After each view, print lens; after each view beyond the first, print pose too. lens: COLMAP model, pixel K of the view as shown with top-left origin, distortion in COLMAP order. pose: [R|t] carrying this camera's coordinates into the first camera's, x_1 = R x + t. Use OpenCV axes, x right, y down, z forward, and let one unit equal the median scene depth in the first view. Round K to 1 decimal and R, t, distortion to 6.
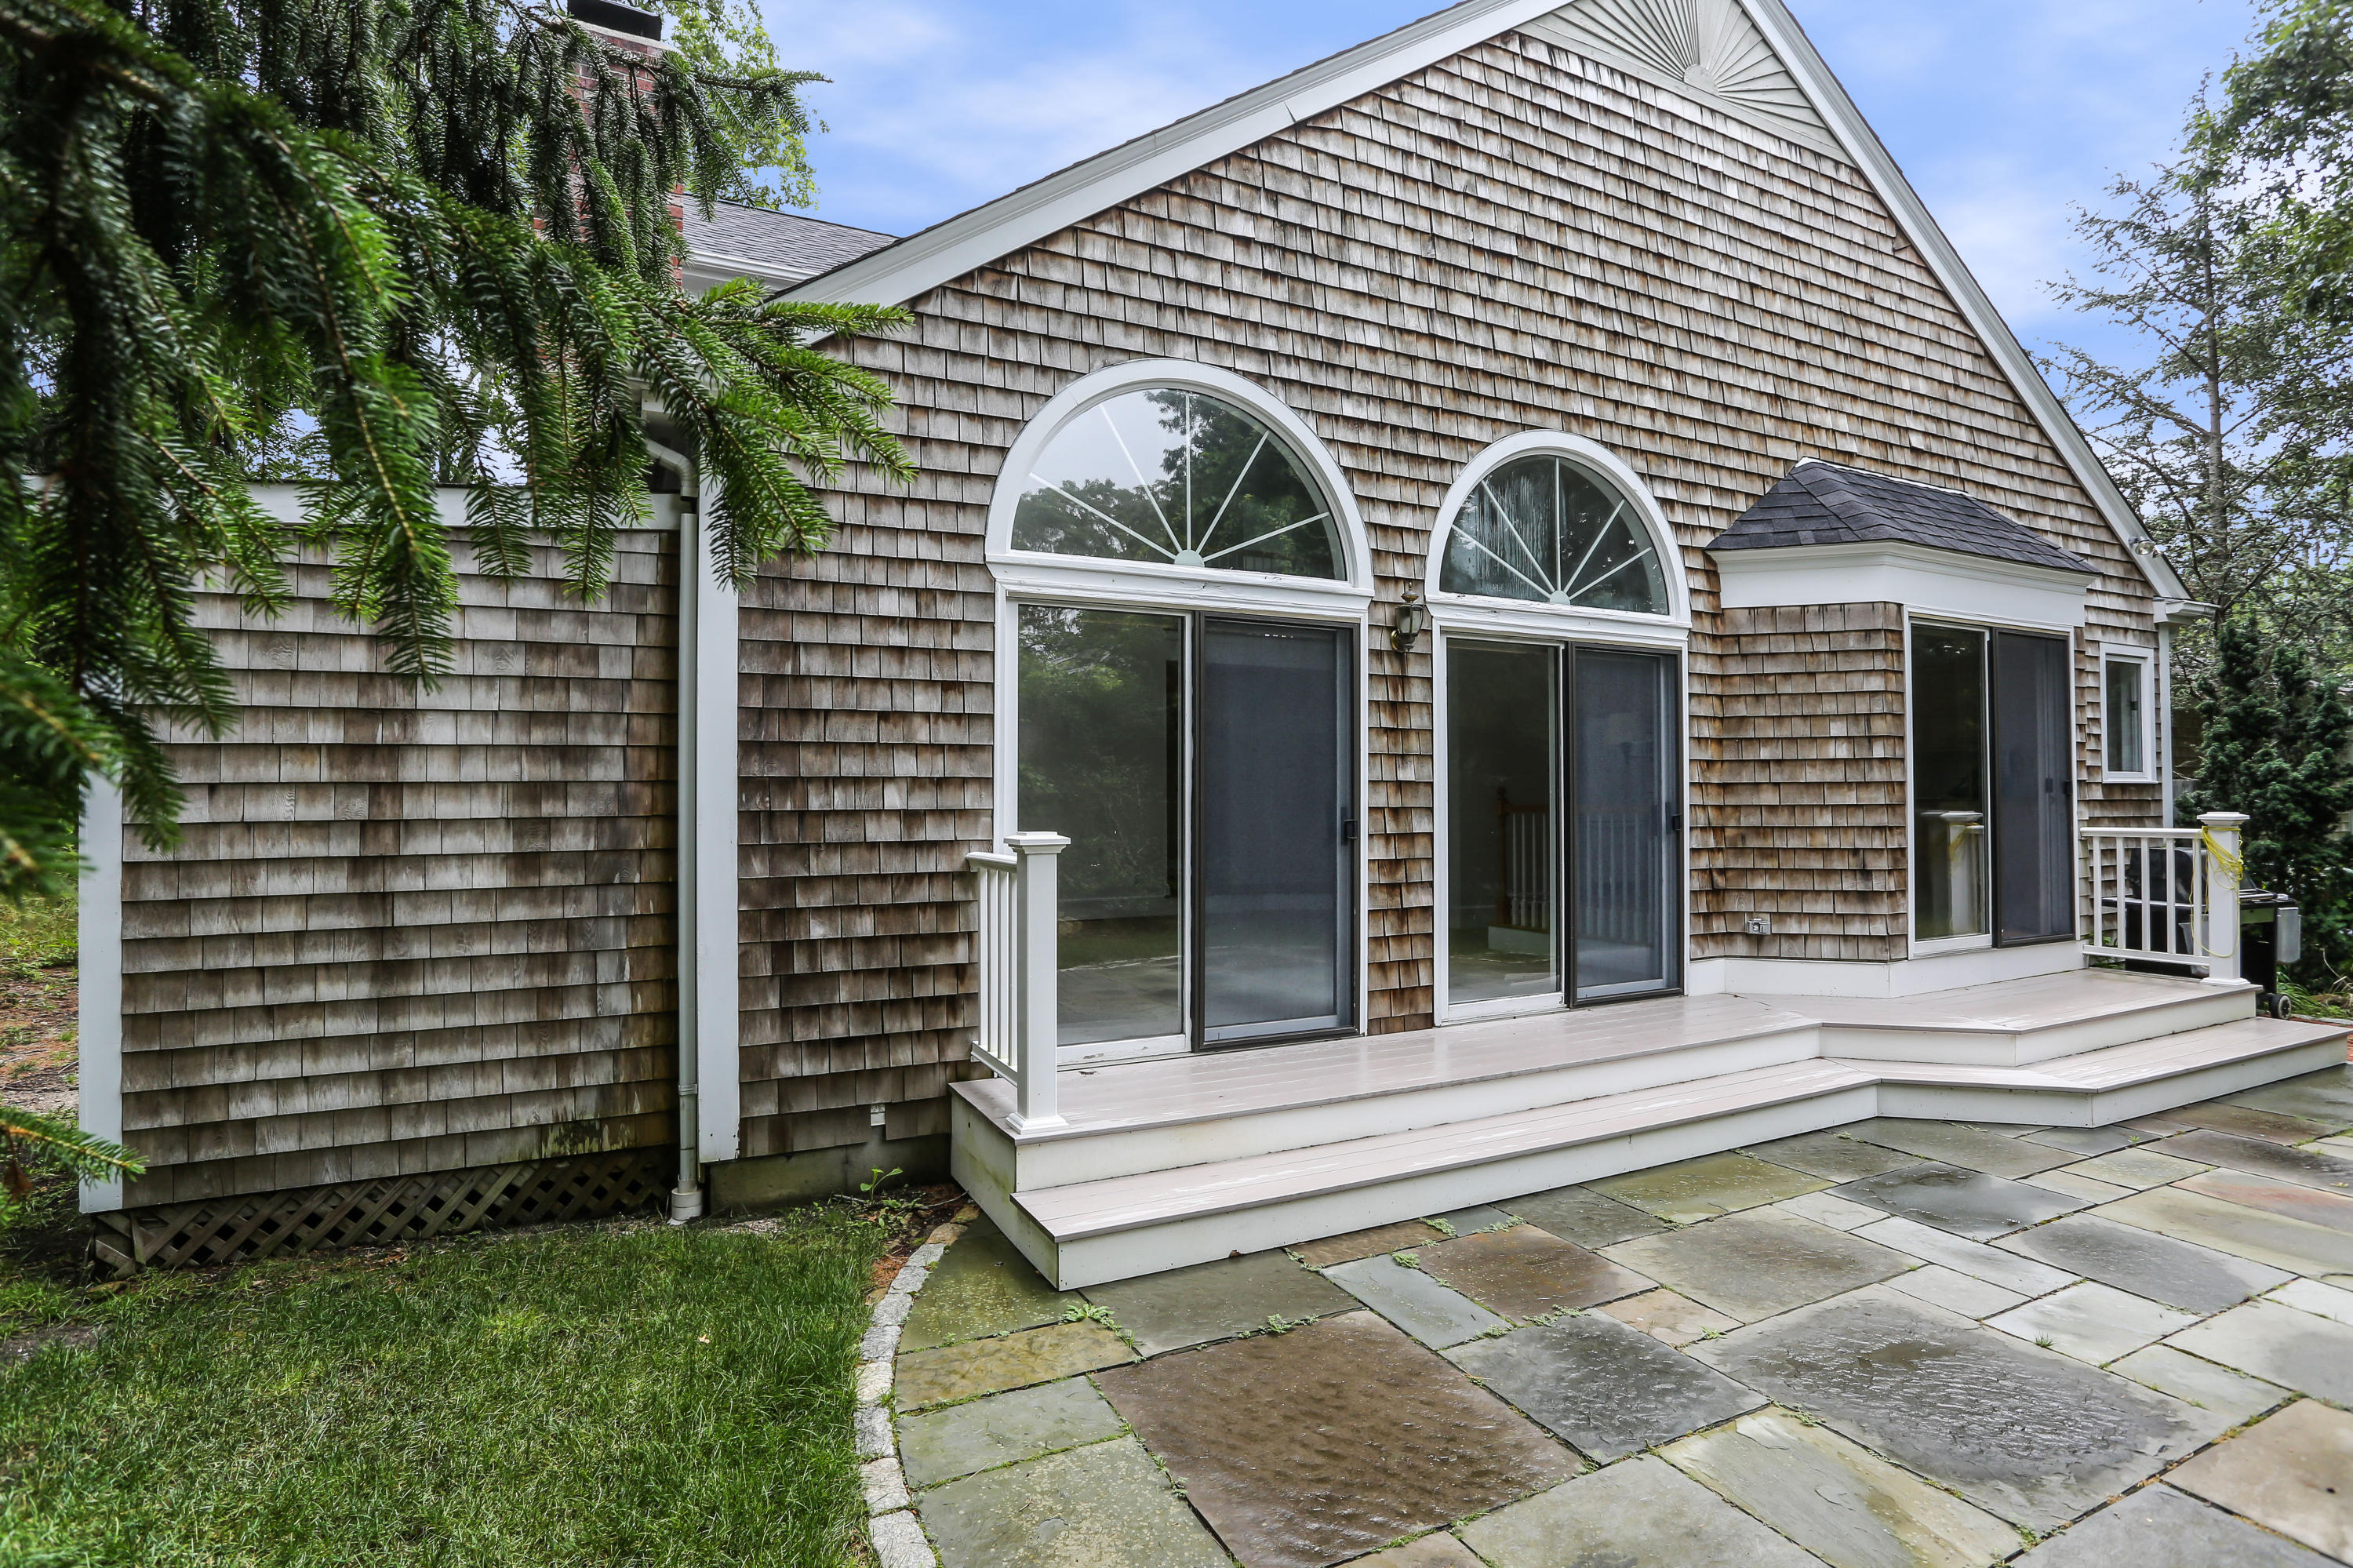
lens RADIAL K [[1147.2, 0, 1180.4], [0, 1147.2, 777.3], [0, 0, 1]] dist [-0.016832, 0.003737]
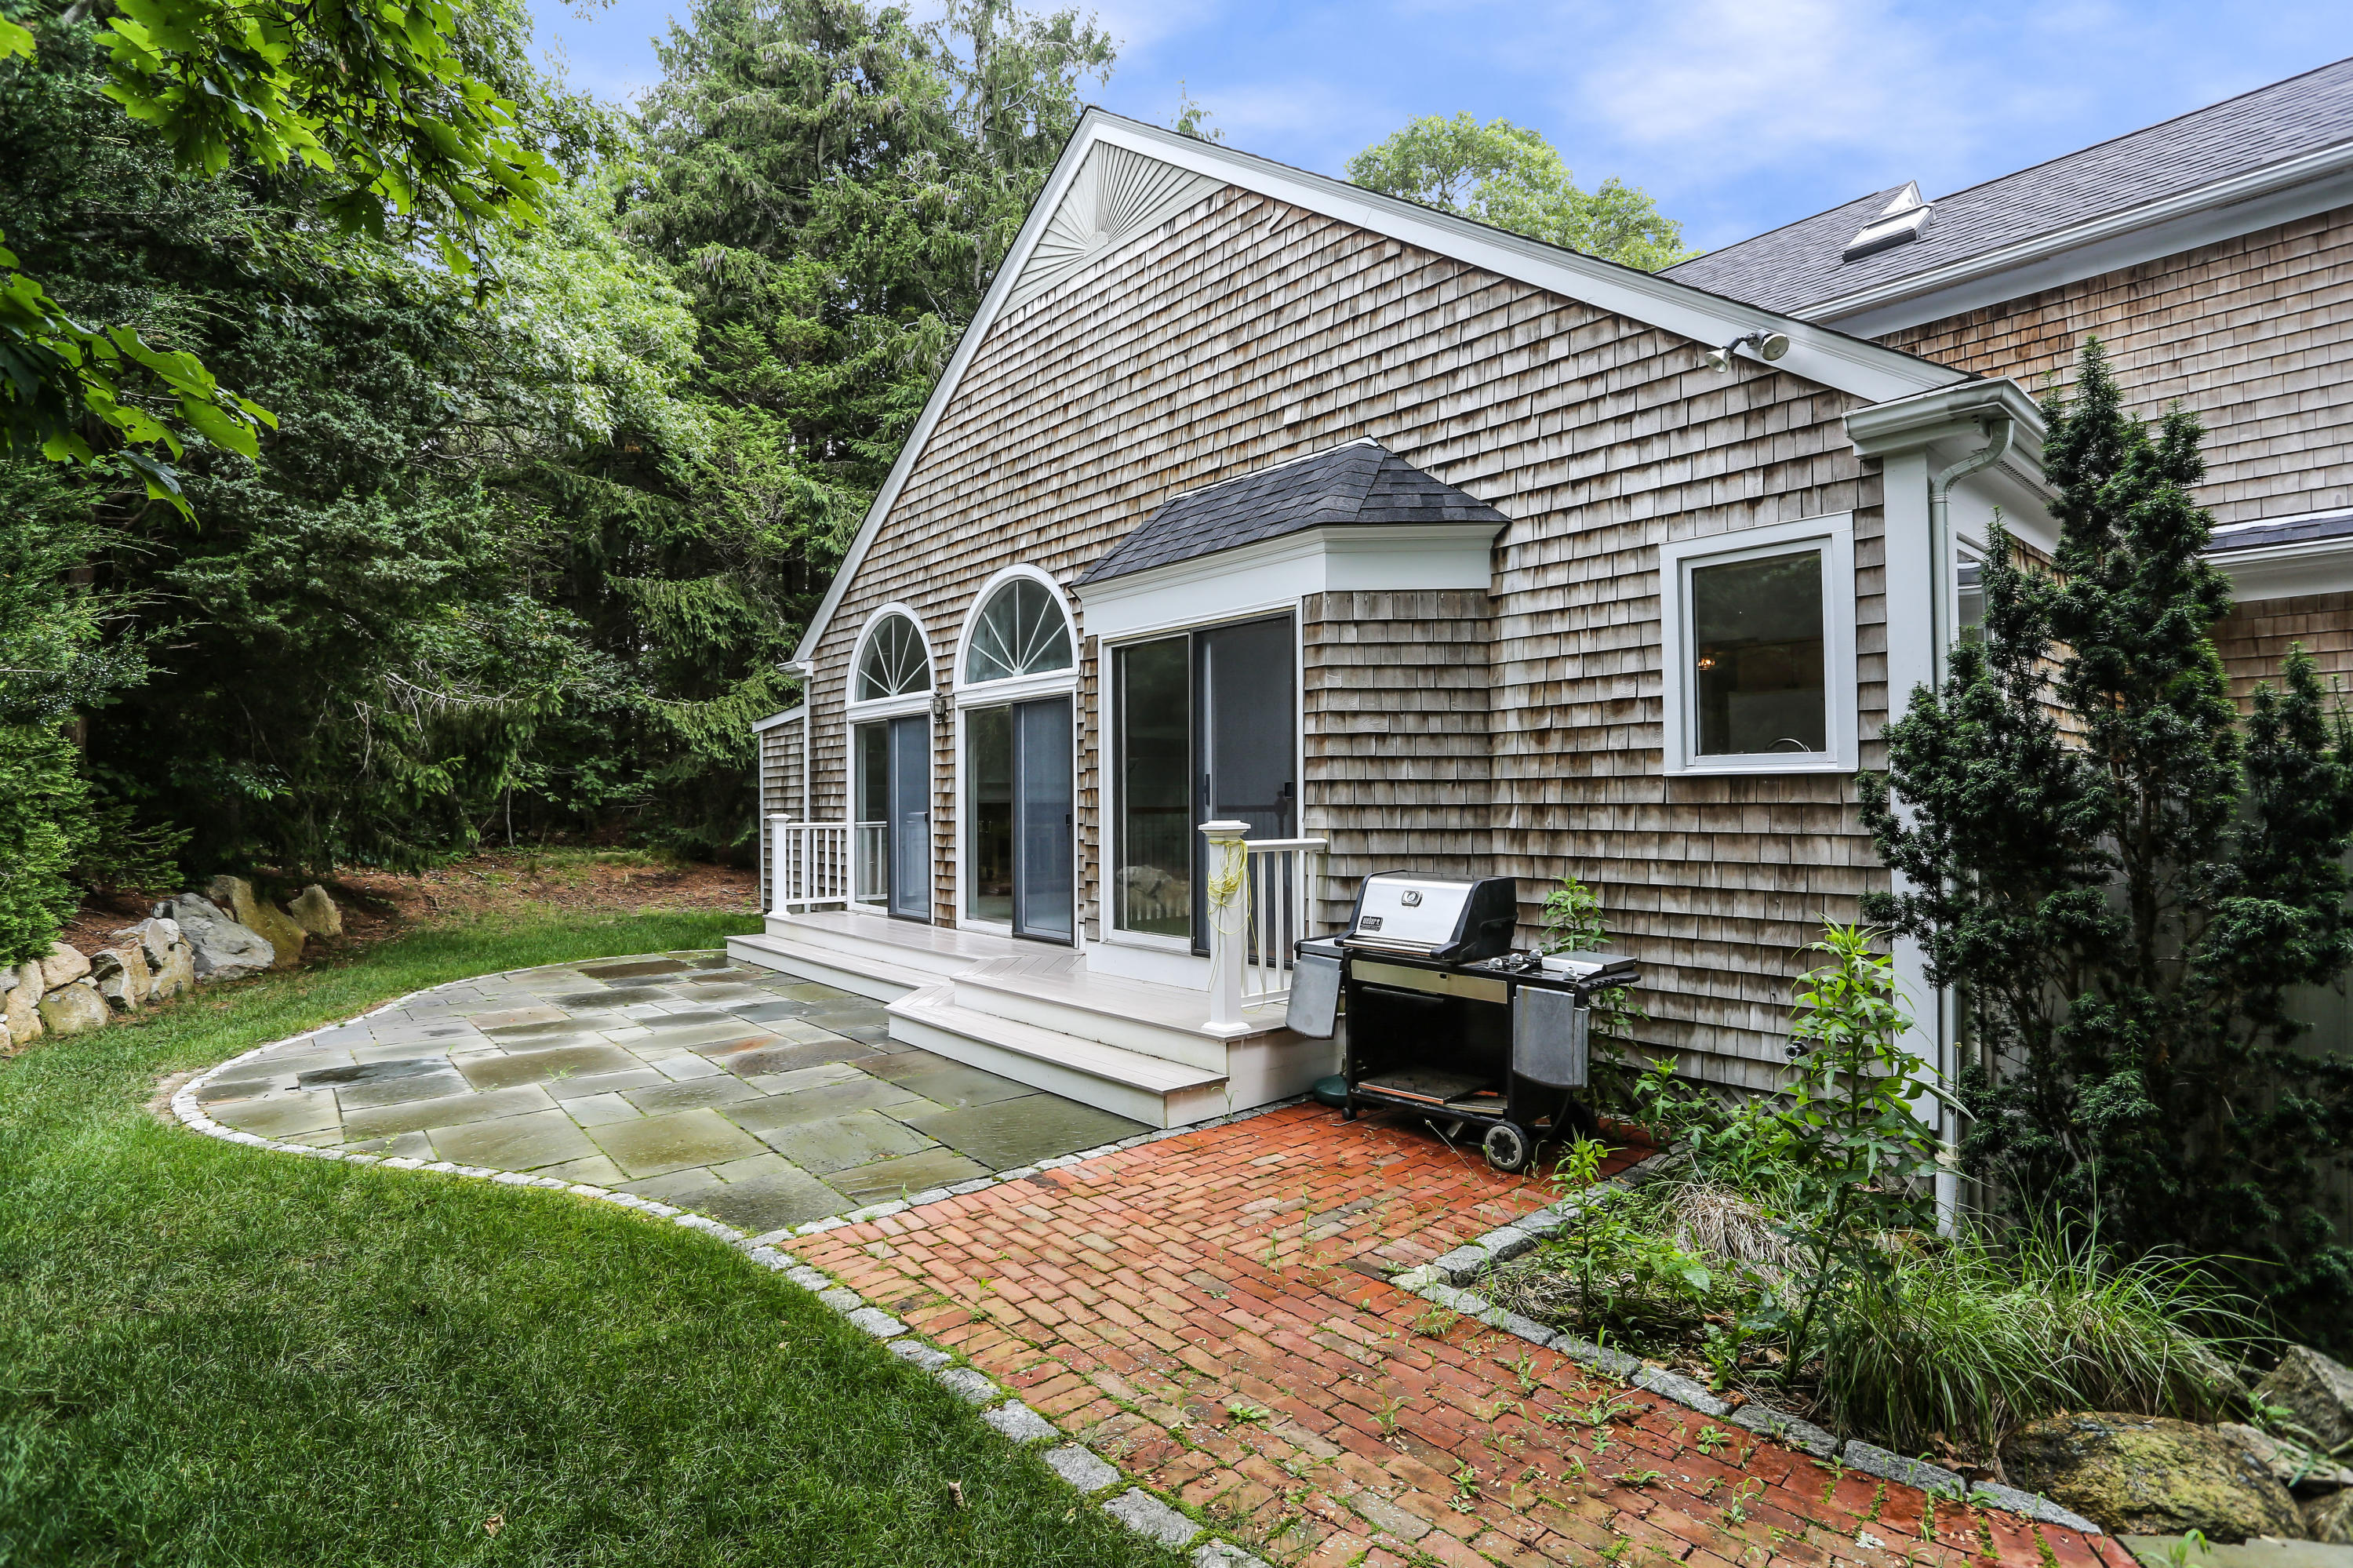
lens RADIAL K [[1147.2, 0, 1175.3], [0, 1147.2, 781.0], [0, 0, 1]] dist [-0.016832, 0.003737]
pose [[0.230780, -0.017091, -0.972856, 1.883868], [0.021172, 0.999697, -0.012540, 0.014127], [0.972776, -0.017704, 0.231072, 0.847027]]
